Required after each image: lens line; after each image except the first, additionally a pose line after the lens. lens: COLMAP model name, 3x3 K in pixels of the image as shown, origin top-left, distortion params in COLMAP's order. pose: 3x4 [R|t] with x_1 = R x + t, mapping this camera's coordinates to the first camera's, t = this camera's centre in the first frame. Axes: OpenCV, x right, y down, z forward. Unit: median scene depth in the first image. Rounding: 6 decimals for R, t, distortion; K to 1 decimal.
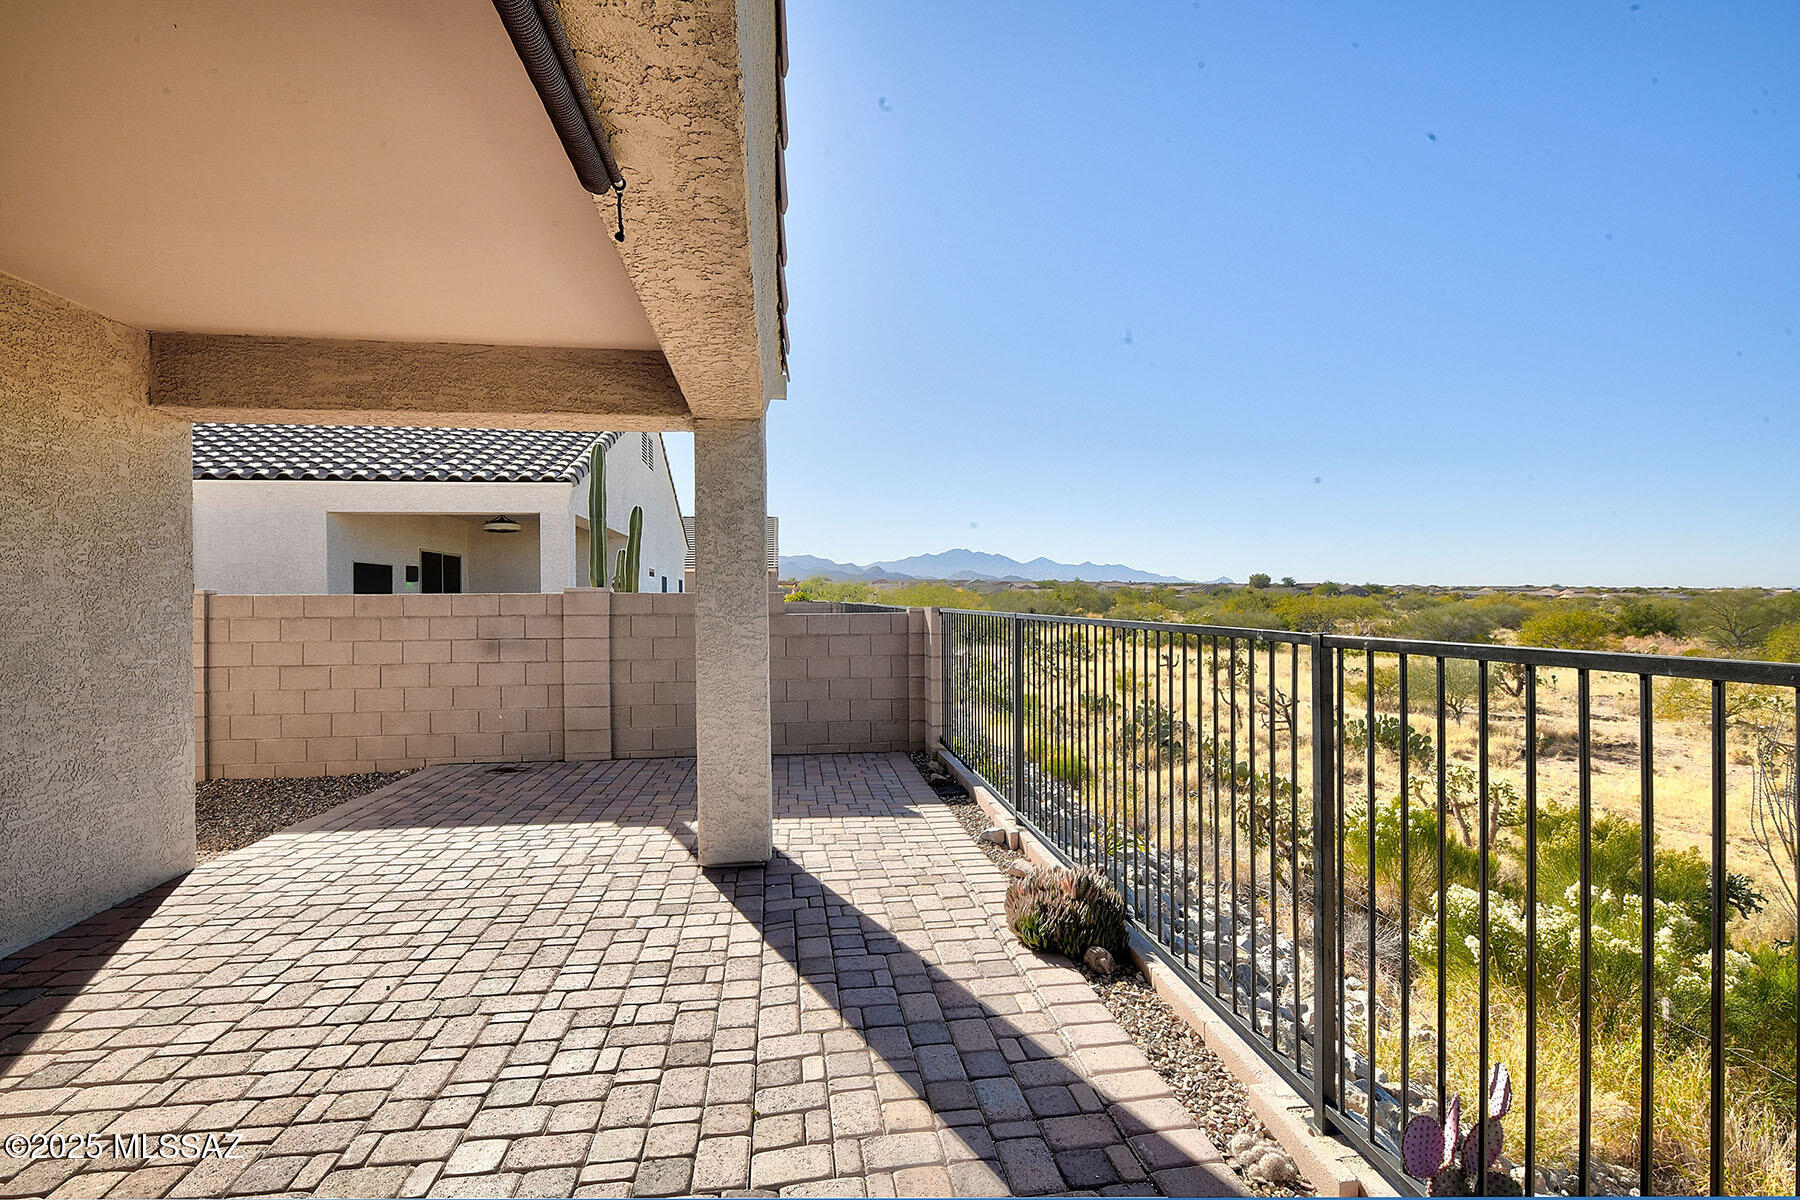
lens RADIAL K [[848.4, 0, 916.5], [0, 848.4, 596.9], [0, 0, 1]] dist [-0.008965, -0.003864]
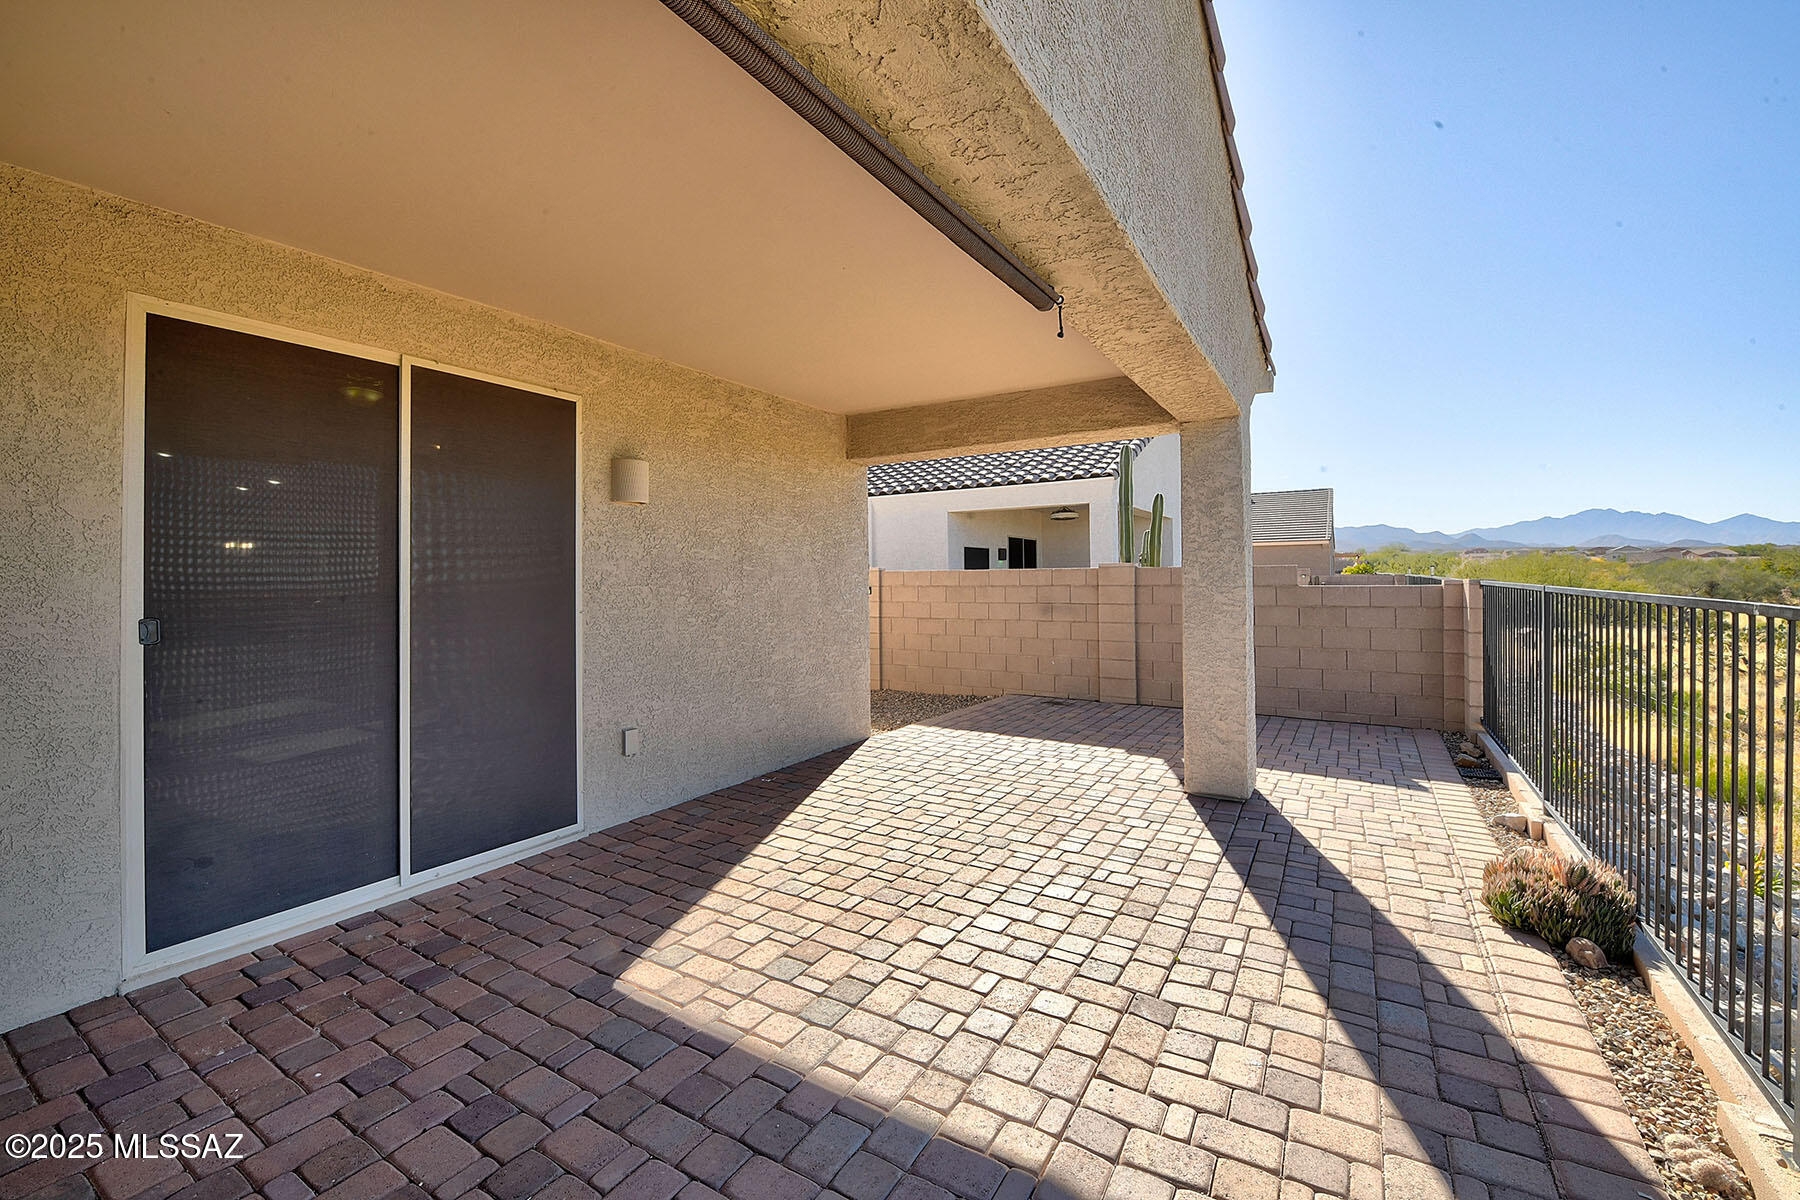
lens RADIAL K [[763.5, 0, 868.3], [0, 763.5, 576.7], [0, 0, 1]] dist [-0.009990, -0.004189]
pose [[0.745645, -0.000832, -0.666343, 0.143372], [0.006218, 0.999964, 0.005709, 0.000338], [0.666315, -0.008400, 0.745623, -0.122188]]
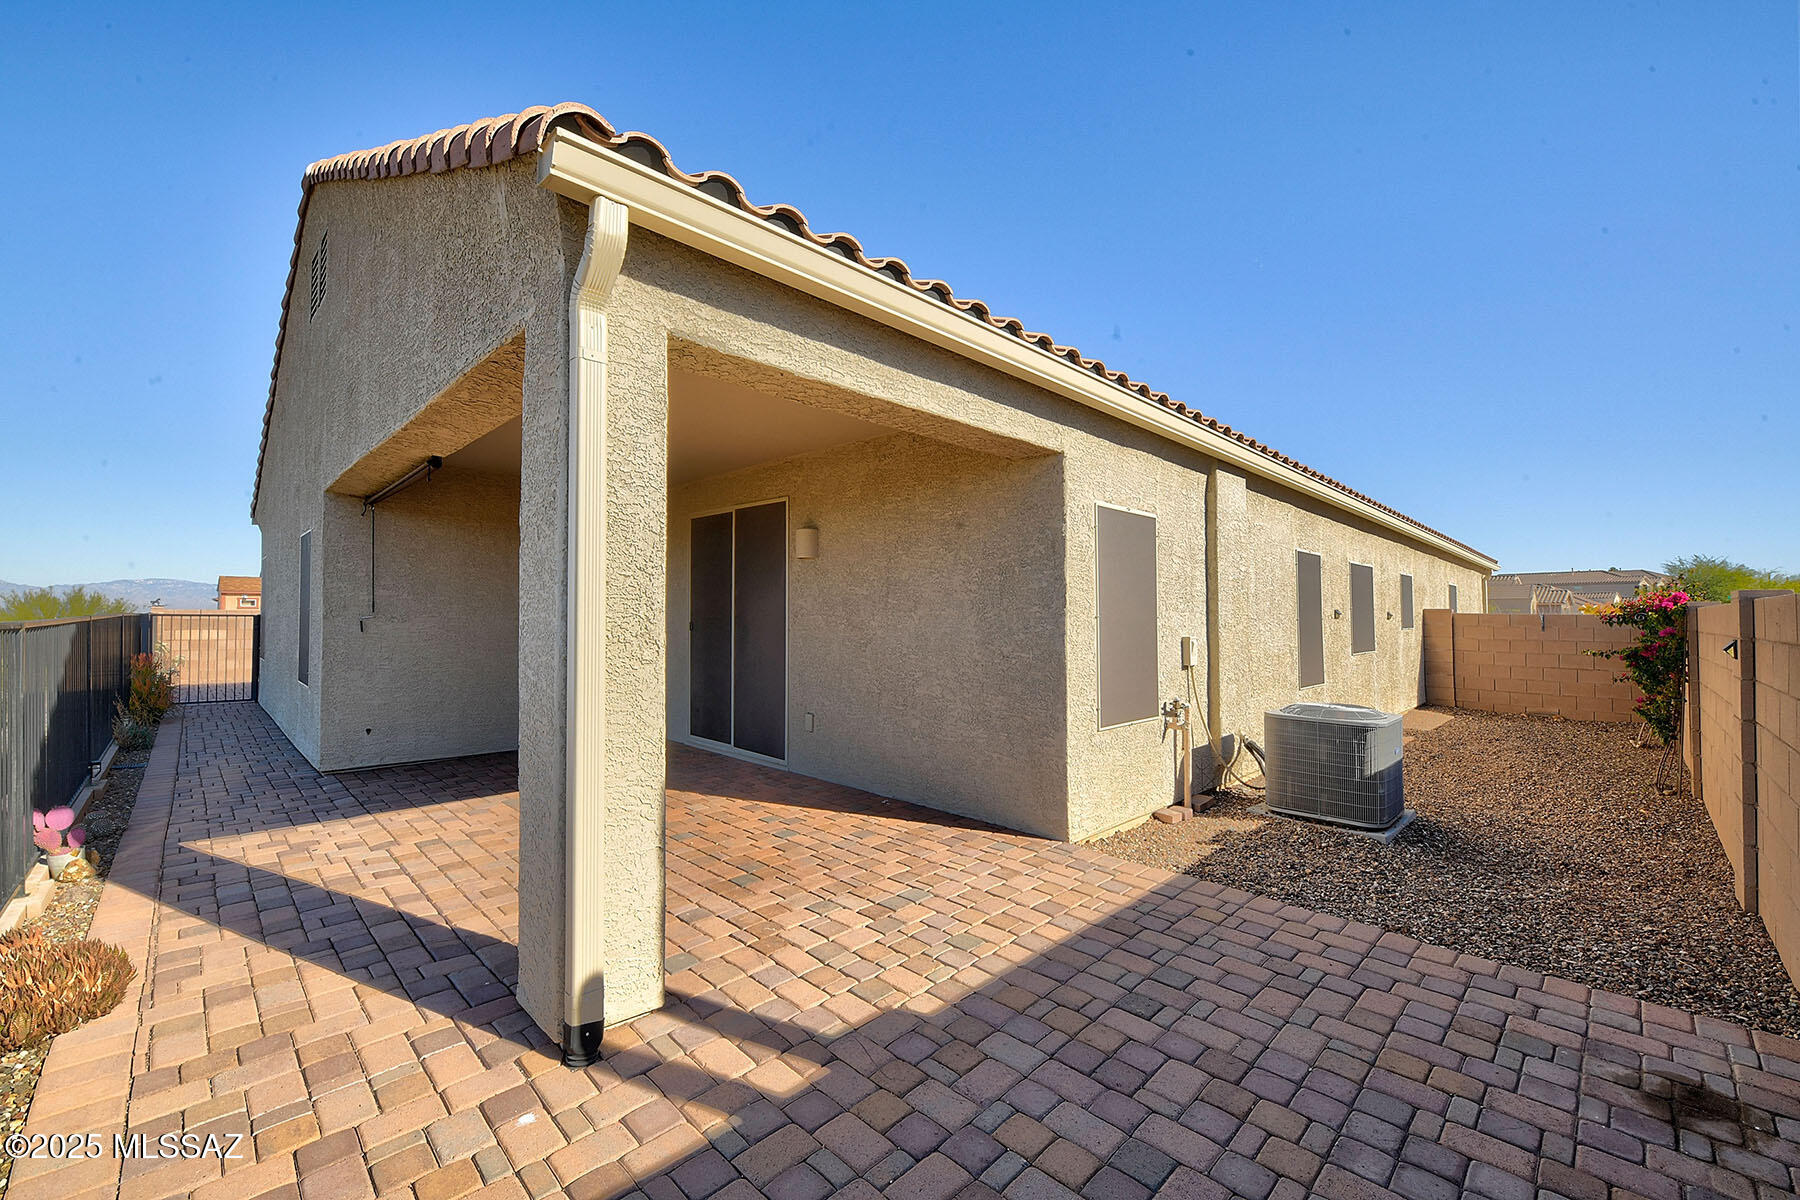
lens RADIAL K [[763.5, 0, 903.7], [0, 763.5, 602.3], [0, 0, 1]] dist [-0.009990, -0.004189]
pose [[-0.824247, 0.000711, -0.566229, -0.098638], [0.005534, 0.999962, -0.006800, 0.003048], [0.566203, -0.008739, -0.824220, 1.874667]]
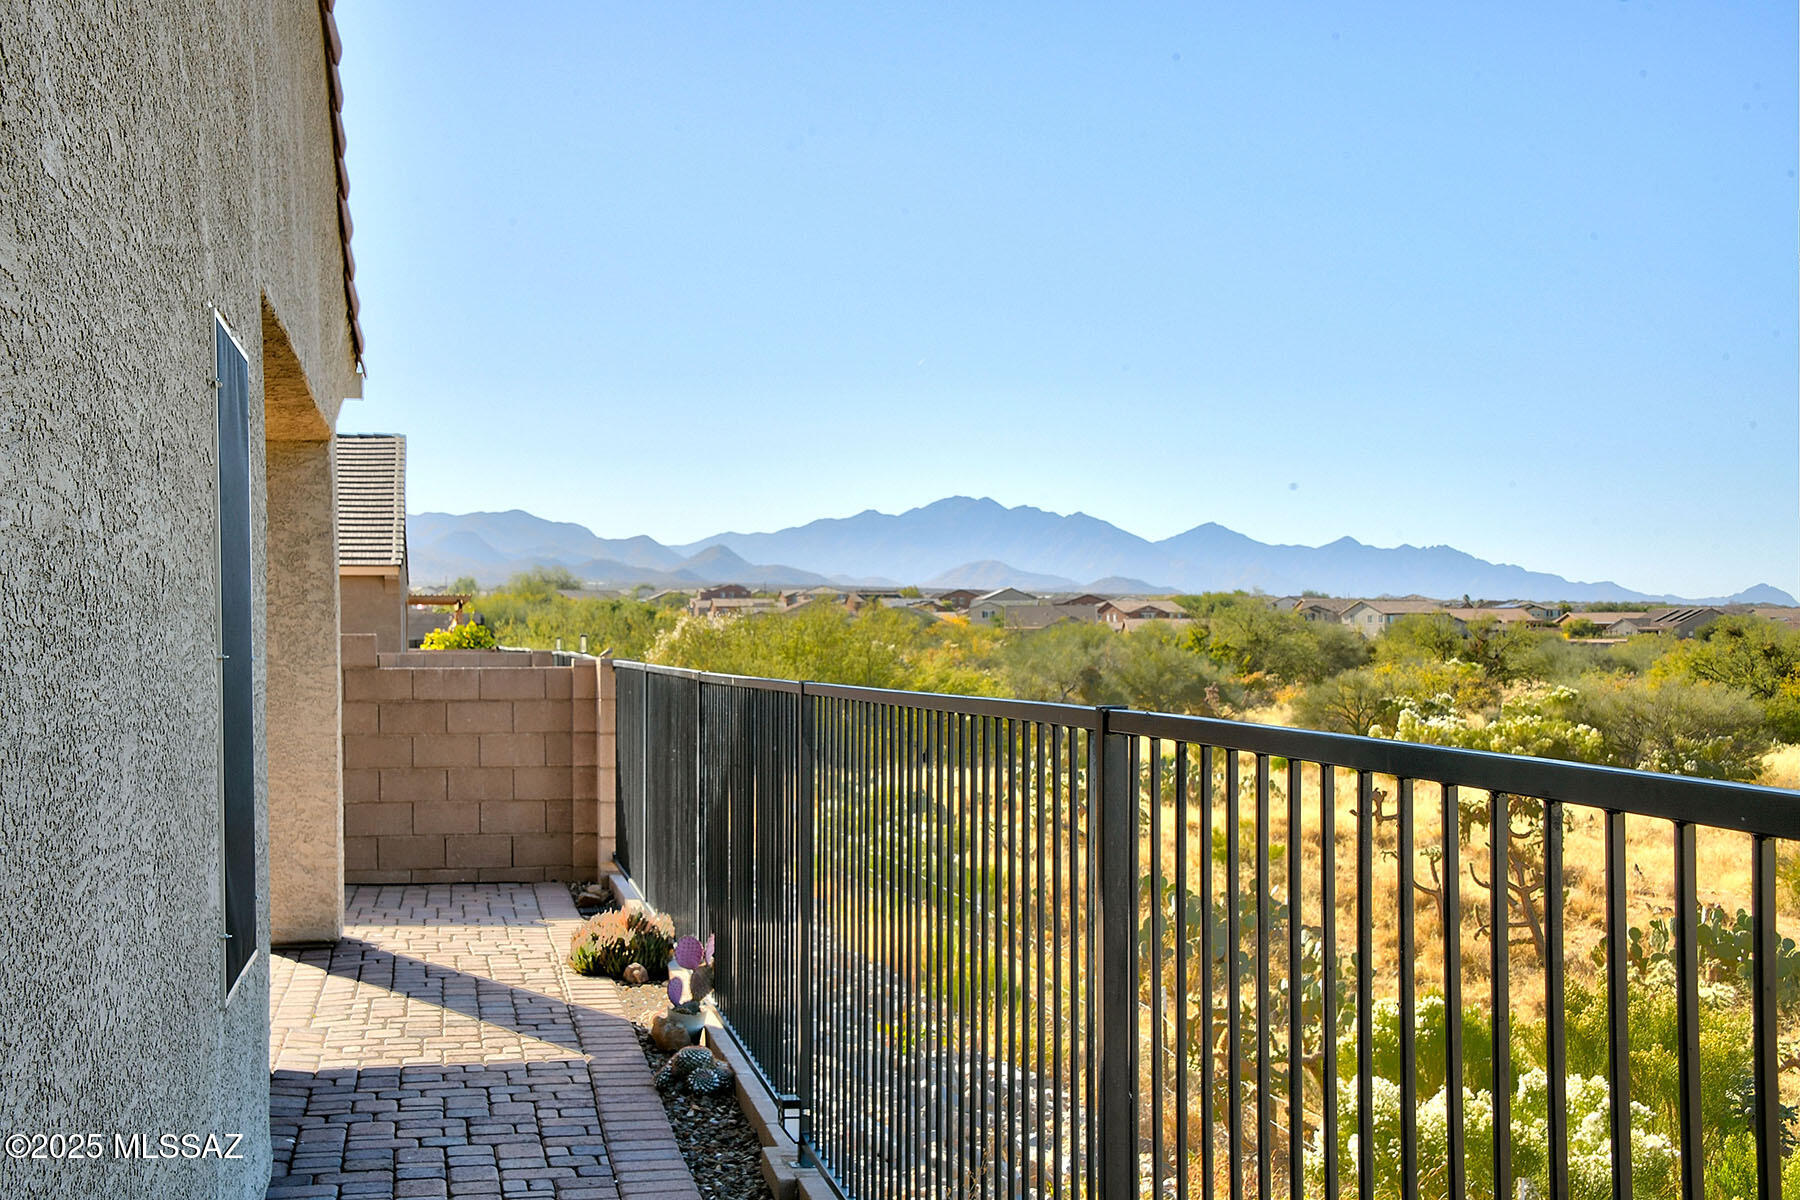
lens RADIAL K [[2880.5, 0, 939.3], [0, 2880.5, 690.1], [0, 0, 1]] dist [0.281092, 0.000000]
pose [[0.999952, 0.004917, 0.008466, 0.468658], [-0.005071, 0.999820, 0.018270, -0.010641], [-0.008375, -0.018312, 0.999797, -2.249685]]
